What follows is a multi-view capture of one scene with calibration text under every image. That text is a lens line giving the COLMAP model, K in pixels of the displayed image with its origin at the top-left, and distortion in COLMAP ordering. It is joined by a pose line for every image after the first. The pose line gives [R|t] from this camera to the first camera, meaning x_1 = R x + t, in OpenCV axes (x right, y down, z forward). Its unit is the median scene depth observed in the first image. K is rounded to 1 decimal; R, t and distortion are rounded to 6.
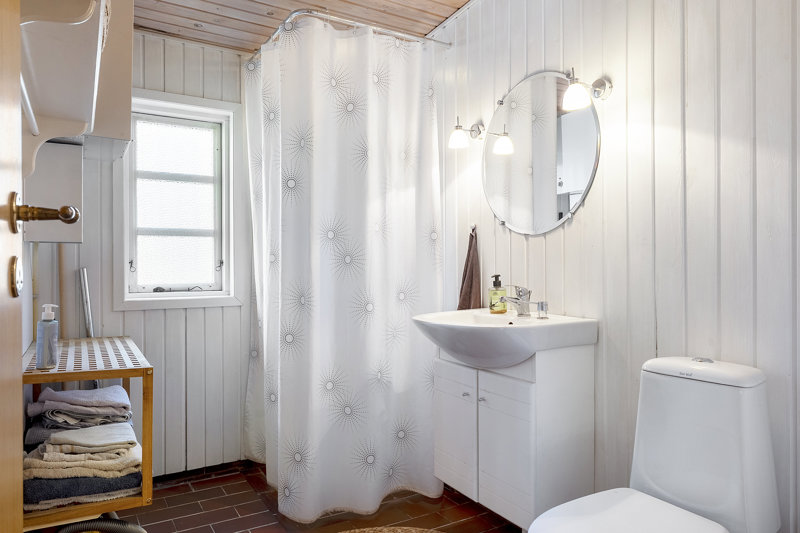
lens RADIAL K [[534.4, 0, 398.0], [0, 534.4, 266.6], [0, 0, 1]] dist [-0.000131, -0.000010]
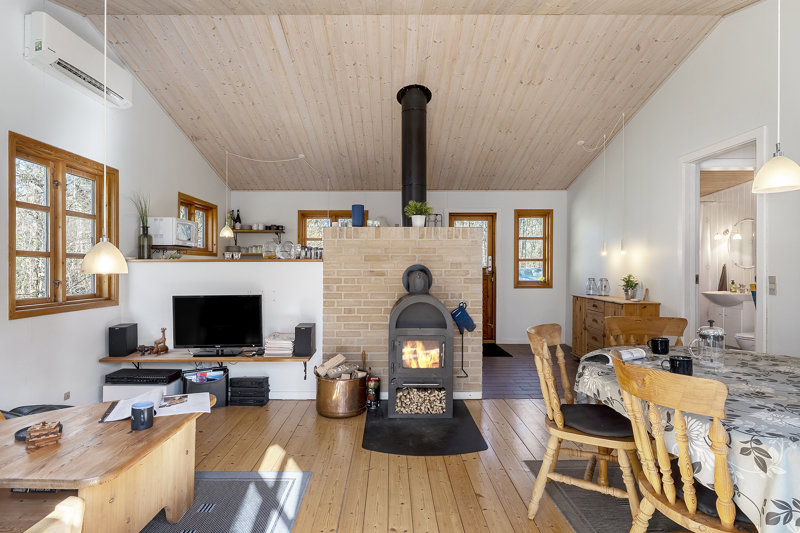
lens RADIAL K [[414.2, 0, 397.4], [0, 414.2, 268.8], [0, 0, 1]] dist [0.002798, 0.000132]
pose [[0.849076, 0.010862, -0.528158, -0.195752], [-0.007395, 0.999935, 0.008677, -0.056164], [0.528218, -0.003462, 0.849102, -2.041474]]
